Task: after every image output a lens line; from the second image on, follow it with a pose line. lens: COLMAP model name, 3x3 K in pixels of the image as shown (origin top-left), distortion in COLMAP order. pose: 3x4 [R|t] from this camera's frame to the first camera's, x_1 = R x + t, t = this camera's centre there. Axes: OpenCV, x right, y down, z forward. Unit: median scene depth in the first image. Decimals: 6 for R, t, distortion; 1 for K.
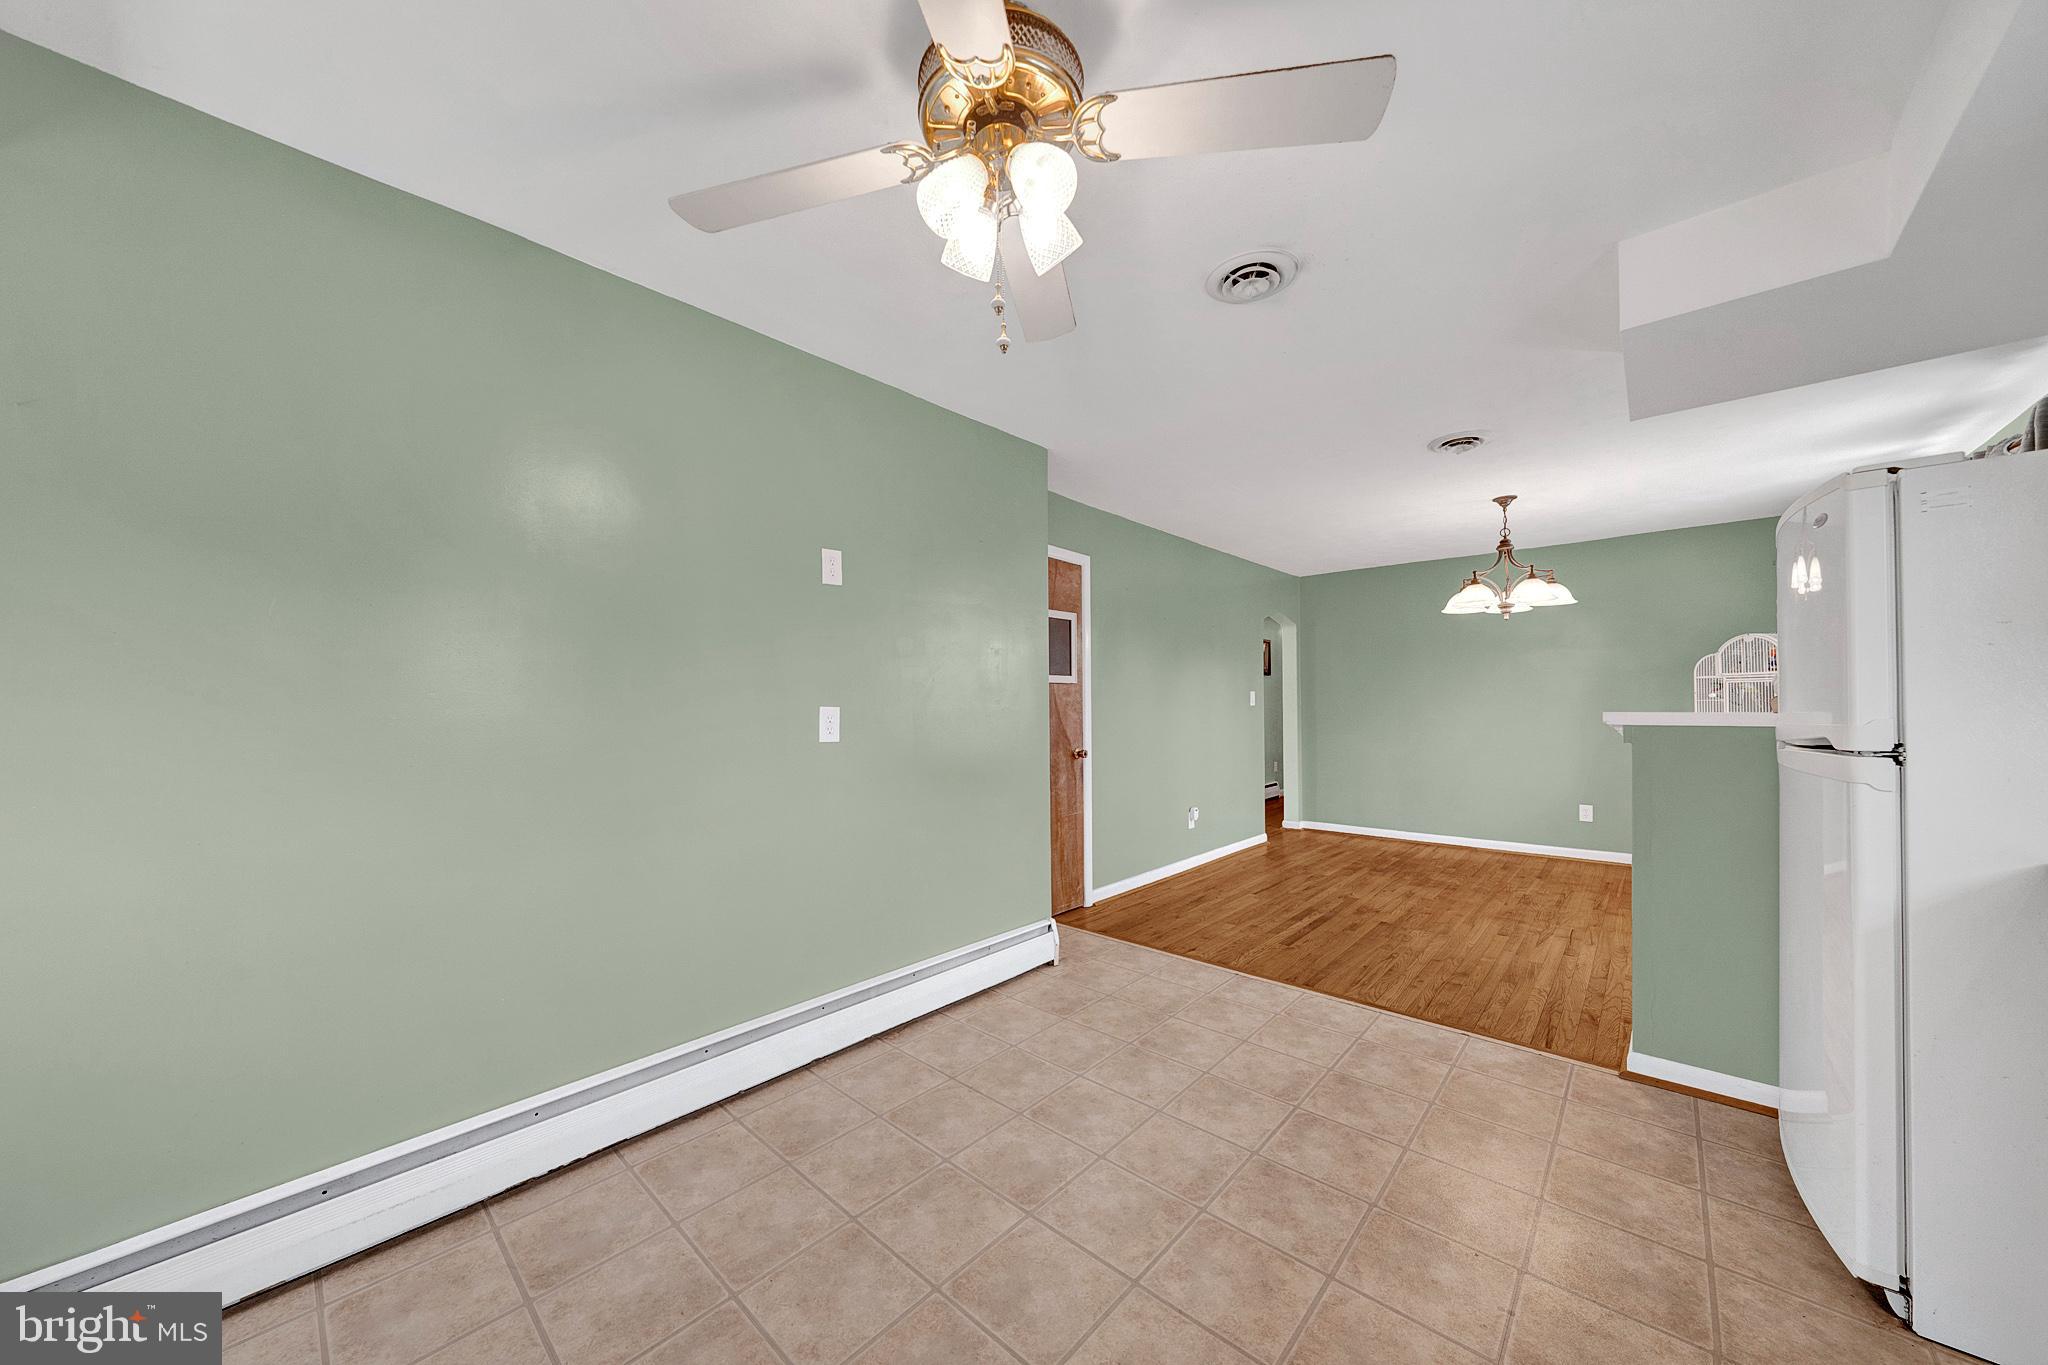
lens RADIAL K [[701.3, 0, 1007.5], [0, 701.3, 701.0], [0, 0, 1]] dist [-0.006311, 0.000045]
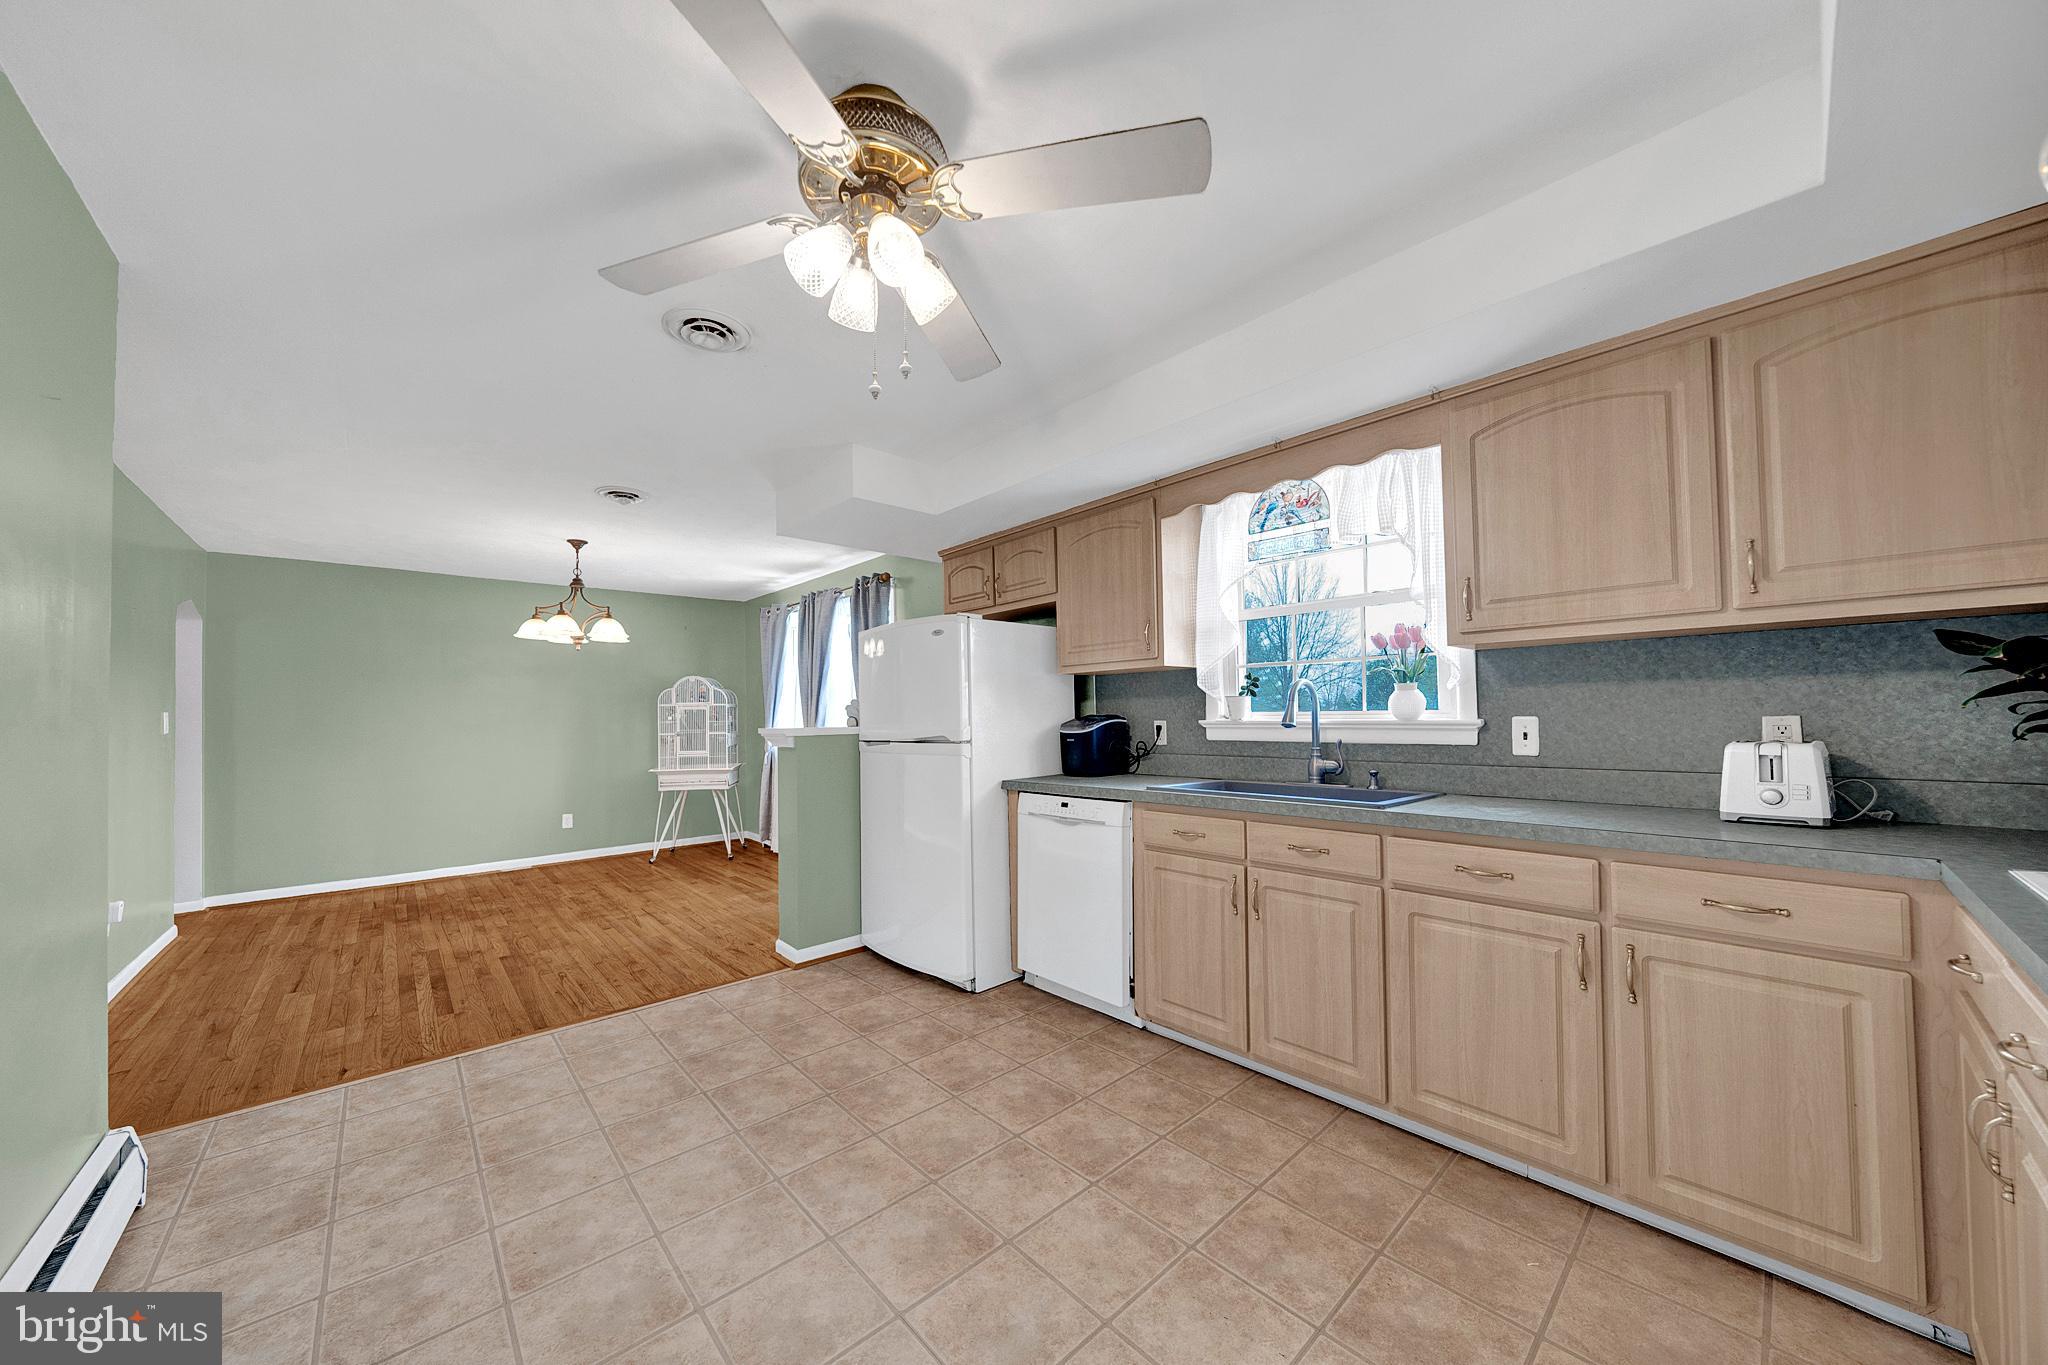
lens RADIAL K [[701.3, 0, 1007.5], [0, 701.3, 701.0], [0, 0, 1]] dist [-0.006311, 0.000045]
pose [[0.094226, 0.027227, 0.995178, -0.411184], [0.009884, 0.999551, -0.028283, 0.004061], [-0.995502, 0.012501, 0.093915, 0.267700]]
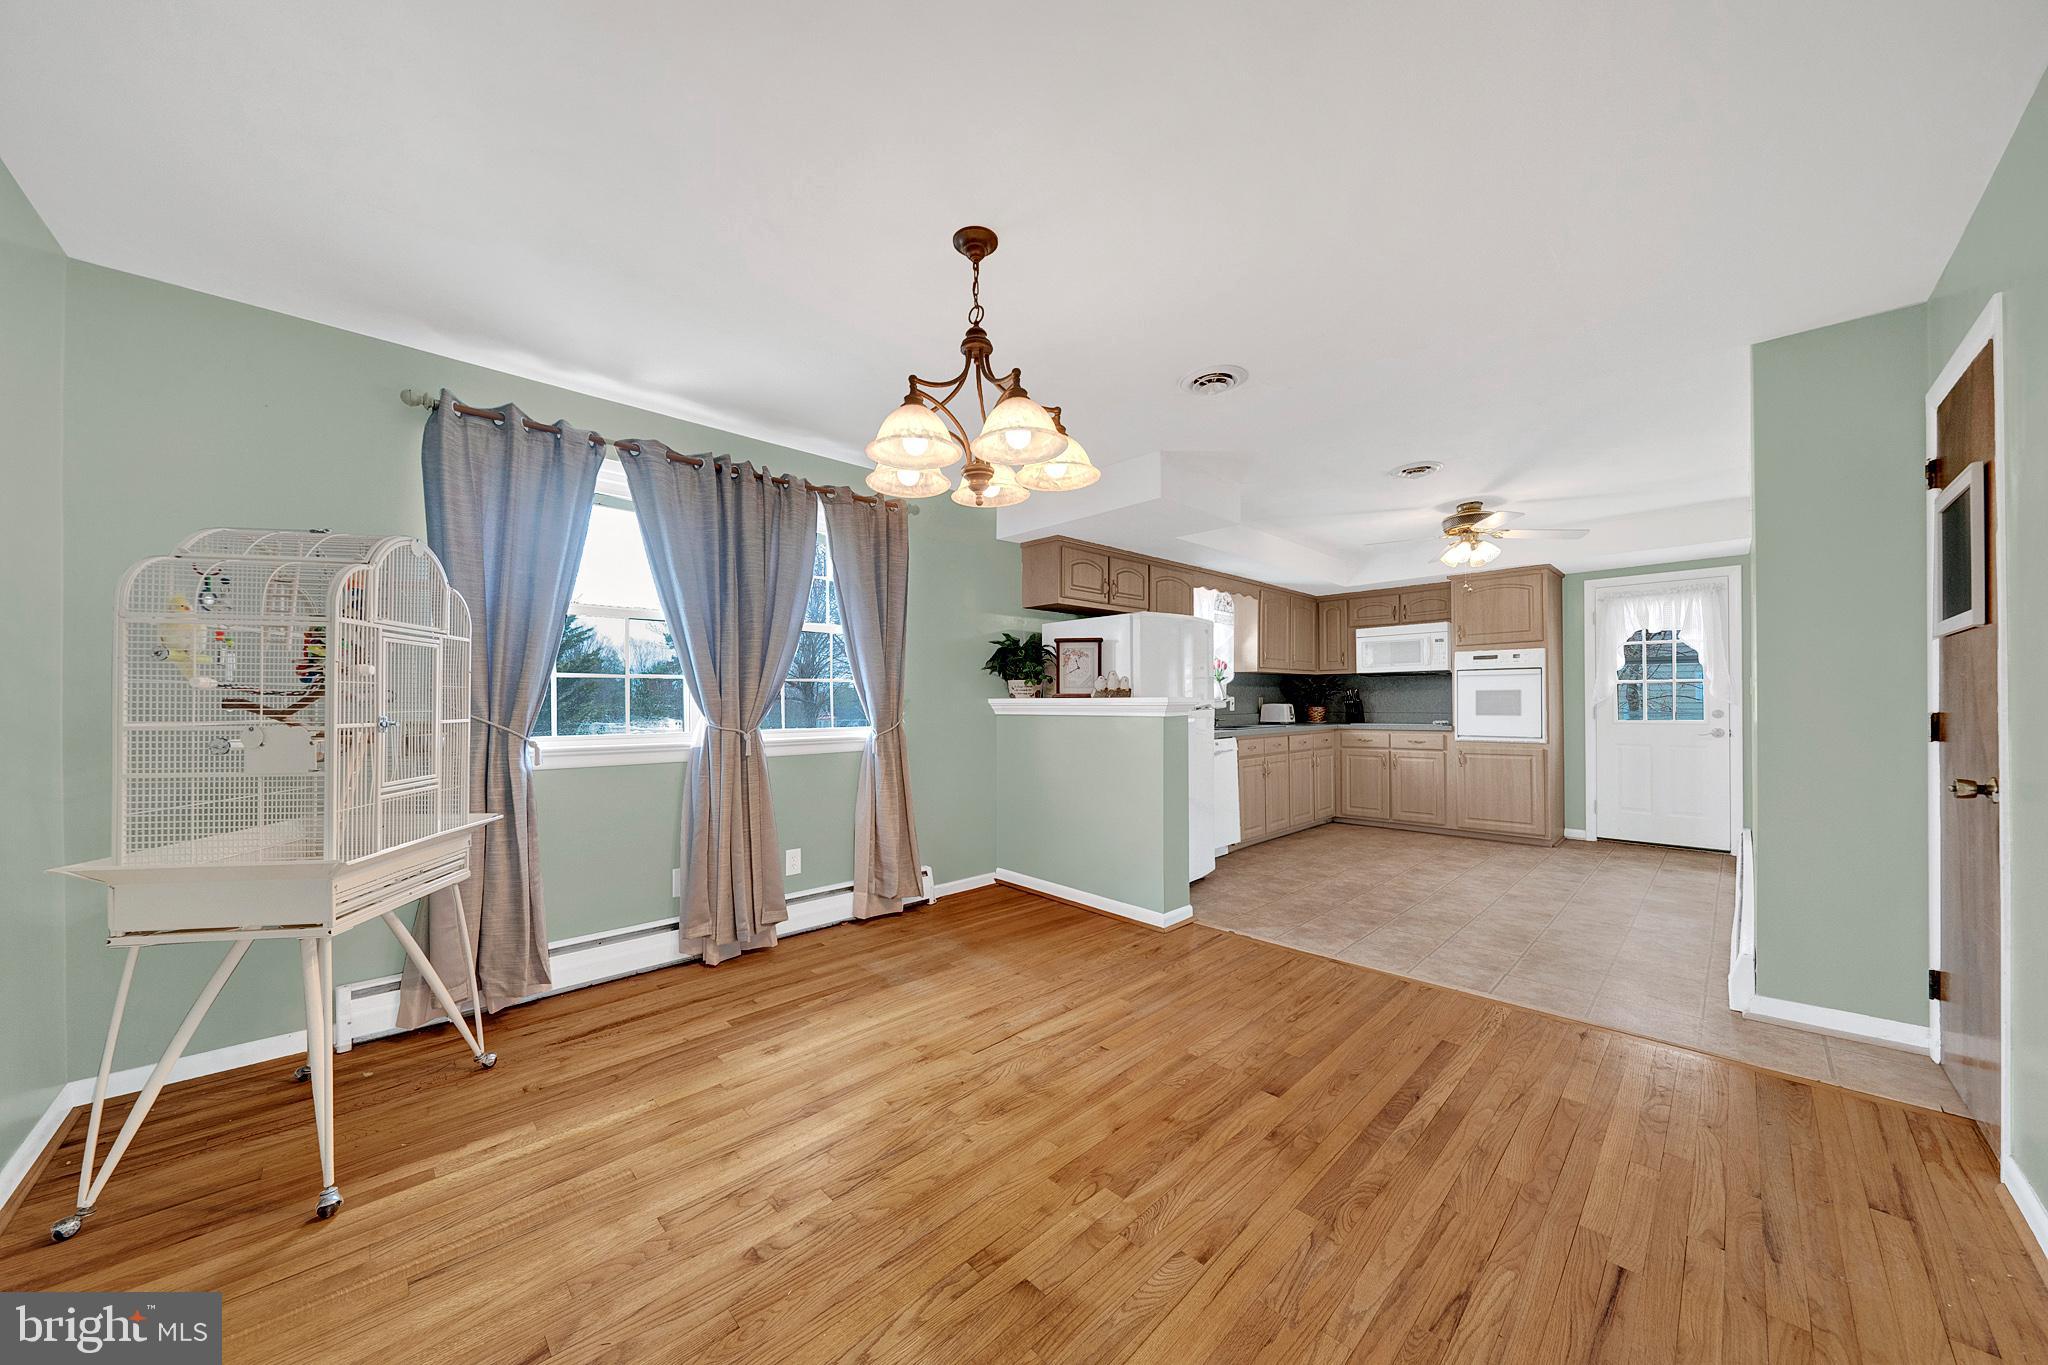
lens RADIAL K [[701.3, 0, 1007.5], [0, 701.3, 701.0], [0, 0, 1]] dist [-0.006311, 0.000045]
pose [[-0.998095, 0.011836, 0.060545, 0.832307], [0.011403, 0.999907, -0.007488, 0.023364], [-0.060628, -0.006783, -0.998137, 1.822890]]
